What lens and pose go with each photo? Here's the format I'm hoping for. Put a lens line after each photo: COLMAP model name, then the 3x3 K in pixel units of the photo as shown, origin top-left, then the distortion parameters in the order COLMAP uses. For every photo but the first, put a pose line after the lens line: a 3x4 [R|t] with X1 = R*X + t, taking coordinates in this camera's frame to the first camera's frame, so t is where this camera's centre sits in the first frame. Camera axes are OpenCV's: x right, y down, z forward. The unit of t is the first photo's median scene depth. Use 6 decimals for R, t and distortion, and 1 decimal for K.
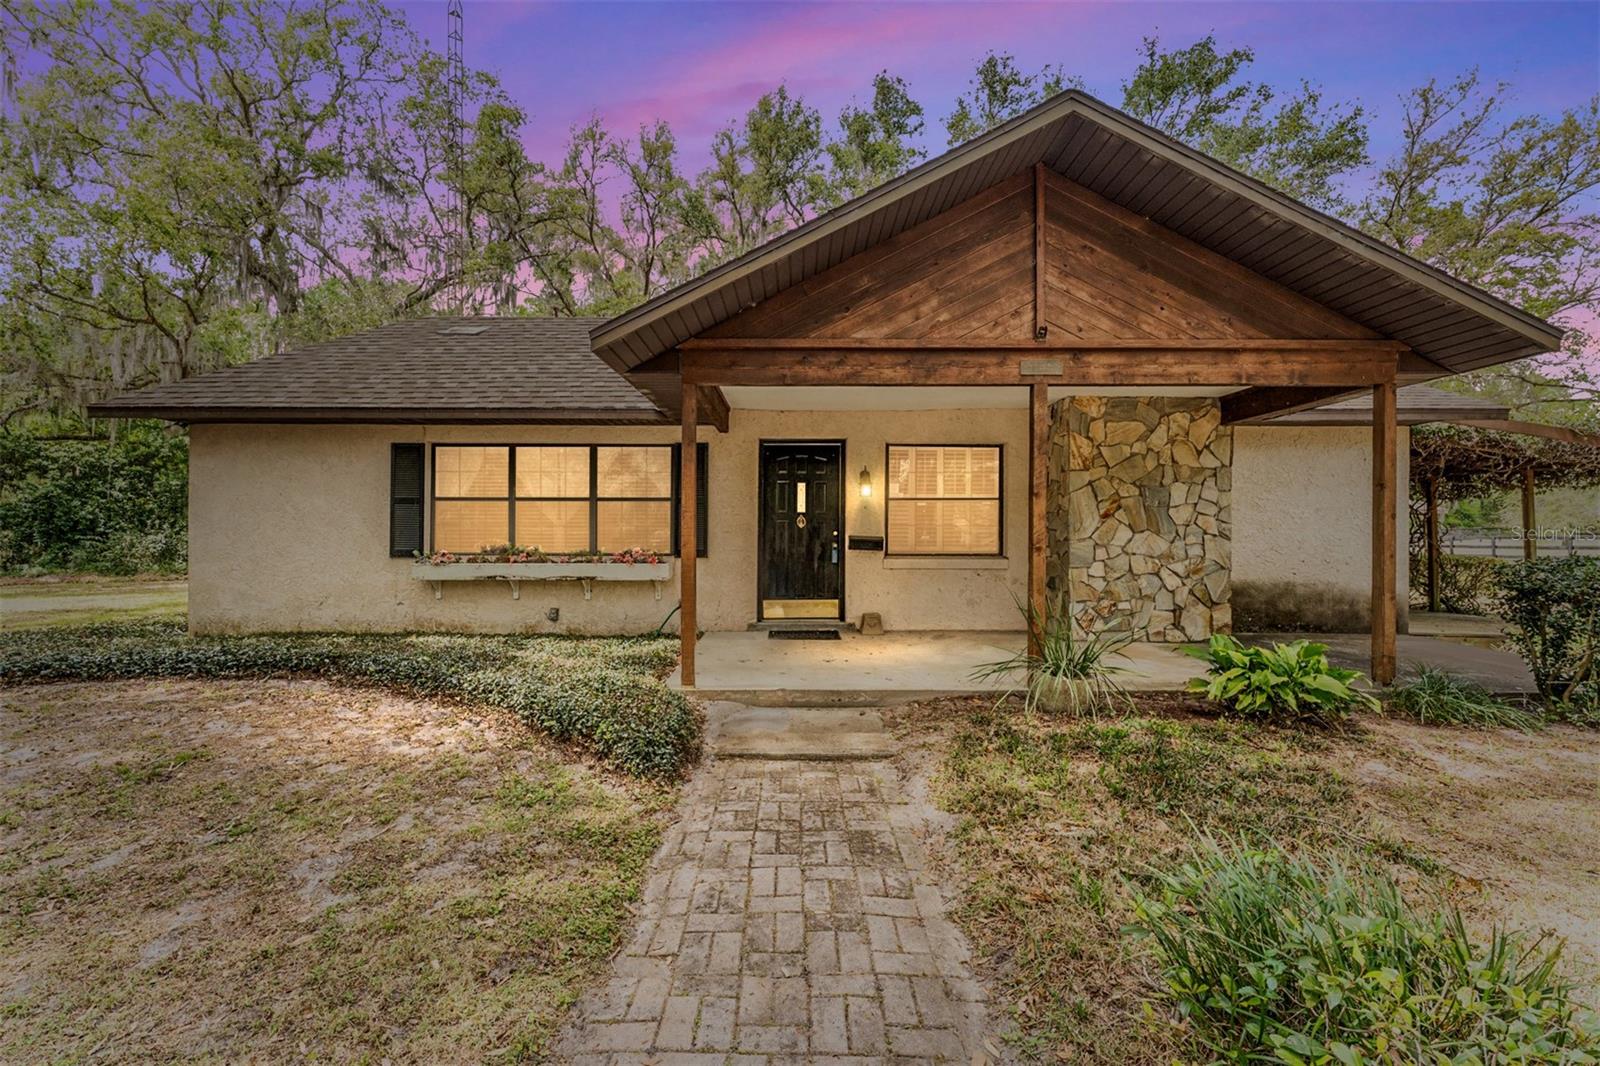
lens RADIAL K [[634.8, 0, 800.0], [0, 634.8, 533.0], [0, 0, 1]] dist [-0.000453, 0.000035]
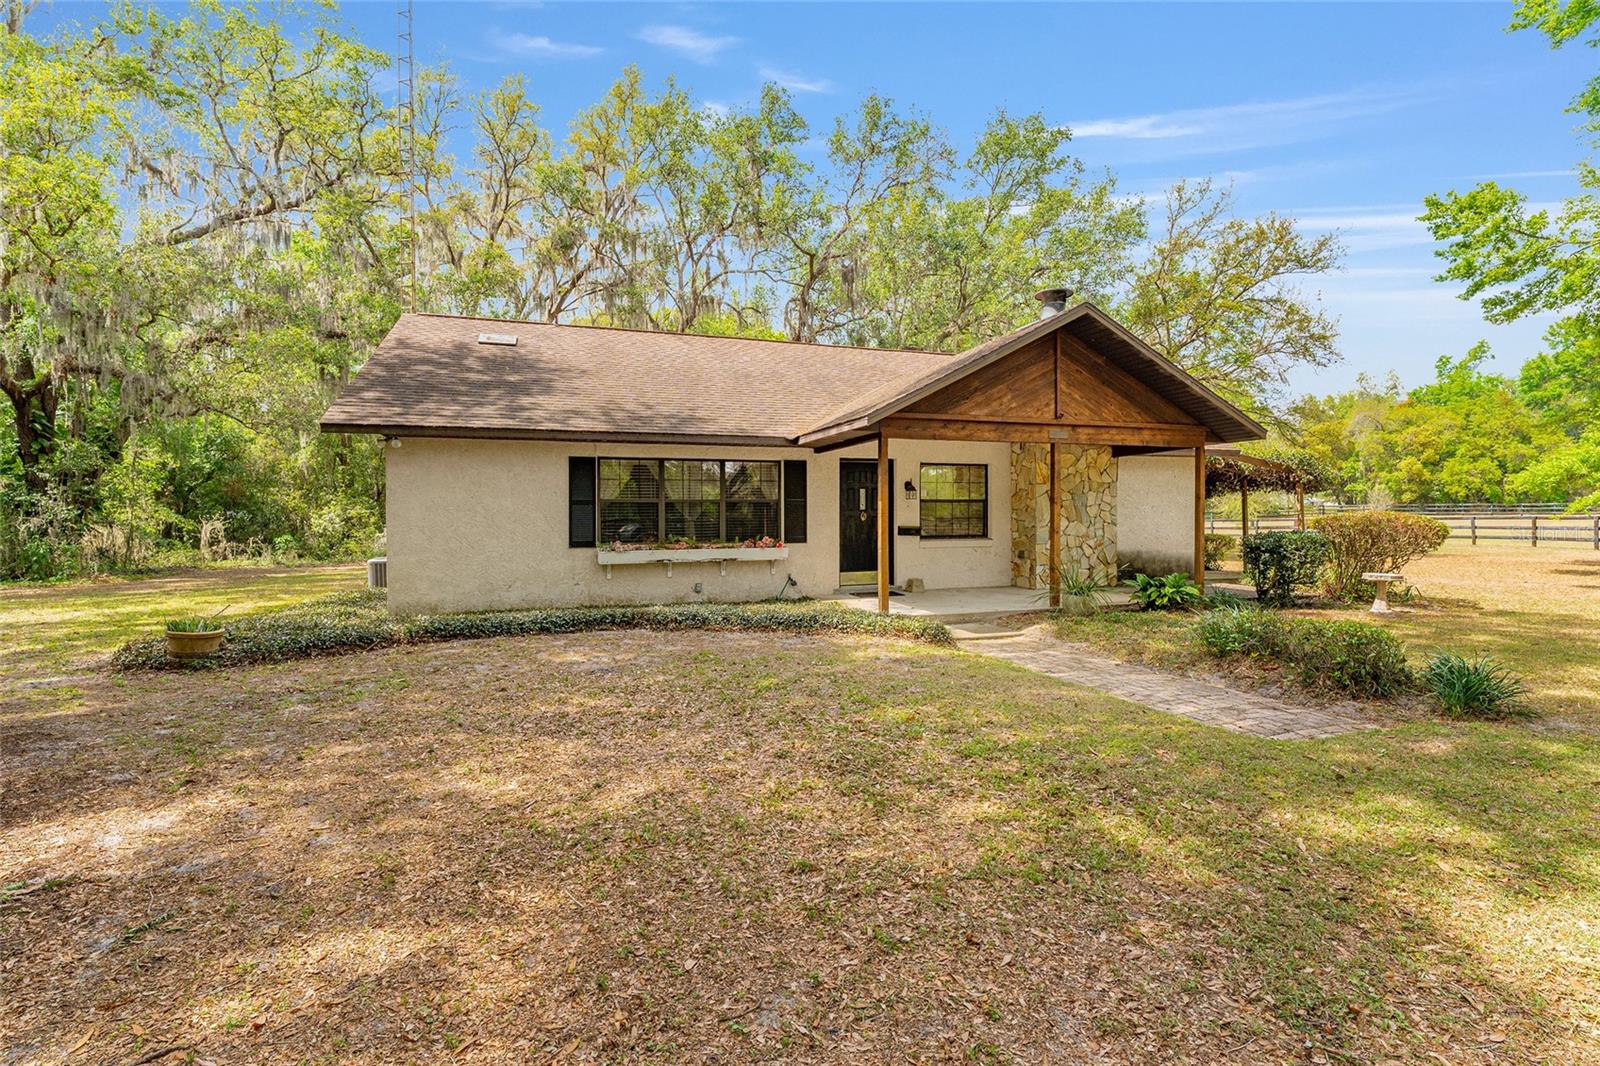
lens RADIAL K [[735.0, 0, 800.0], [0, 735.0, 533.0], [0, 0, 1]] dist [-0.001931, -0.000002]
pose [[0.945916, -0.015185, 0.324055, -0.749941], [0.009099, 0.999753, 0.020287, -0.016981], [-0.324283, -0.016241, 0.945821, -0.573059]]
